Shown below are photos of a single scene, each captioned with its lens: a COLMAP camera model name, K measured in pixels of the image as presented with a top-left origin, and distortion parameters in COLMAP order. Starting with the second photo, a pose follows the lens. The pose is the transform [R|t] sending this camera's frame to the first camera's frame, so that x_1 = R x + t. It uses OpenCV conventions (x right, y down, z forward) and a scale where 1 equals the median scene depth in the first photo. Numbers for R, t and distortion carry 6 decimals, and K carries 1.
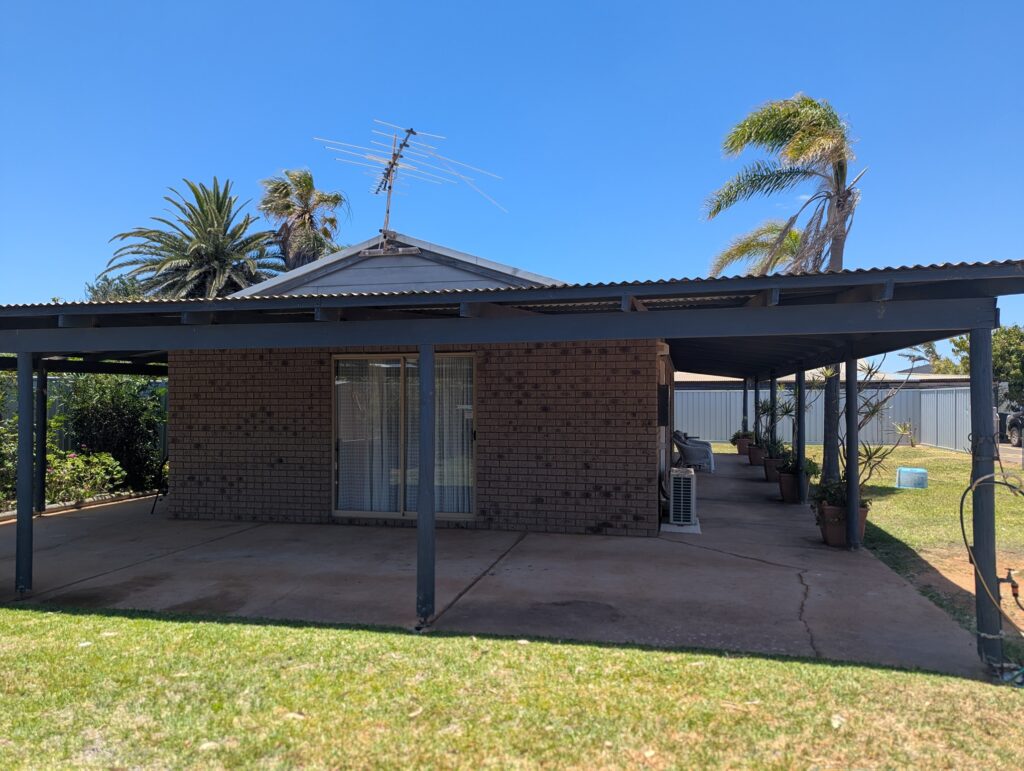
lens RADIAL K [[722.3, 0, 520.5], [0, 722.3, 400.9], [0, 0, 1]] dist [0.064173, -0.056185]
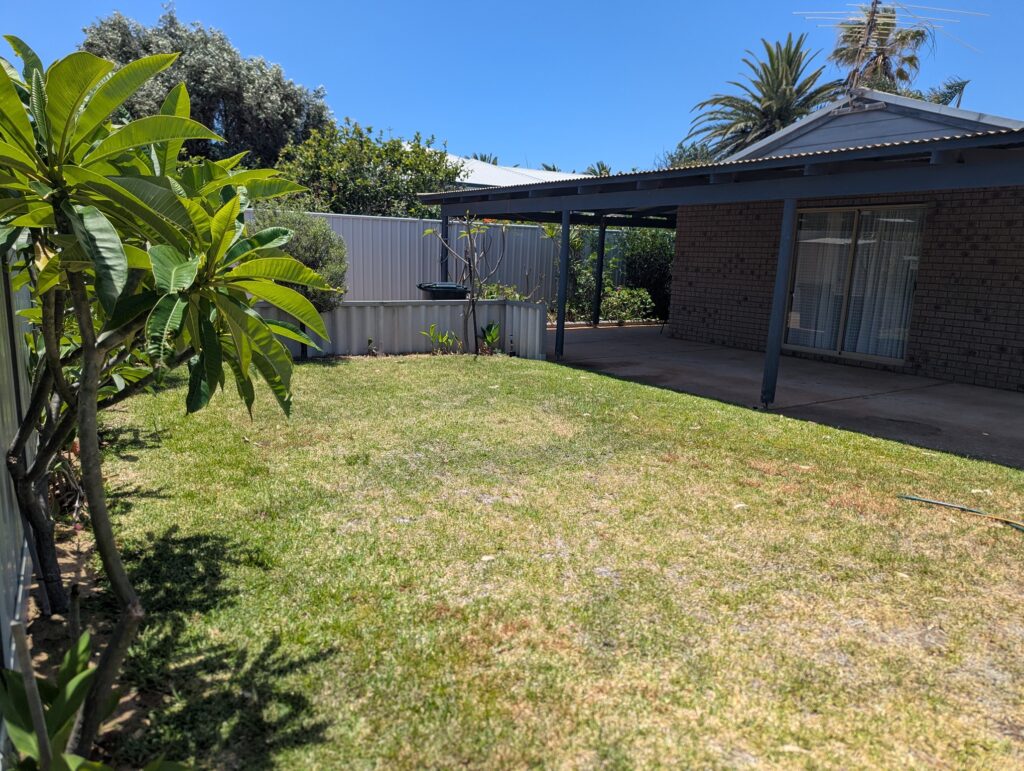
lens RADIAL K [[722.3, 0, 512.2], [0, 722.3, 388.7], [0, 0, 1]] dist [0.064173, -0.056185]
pose [[0.720024, 0.155582, -0.676284, 0.234713], [-0.037120, 0.981783, 0.186343, 0.016472], [0.692956, -0.109068, 0.712682, -0.162643]]
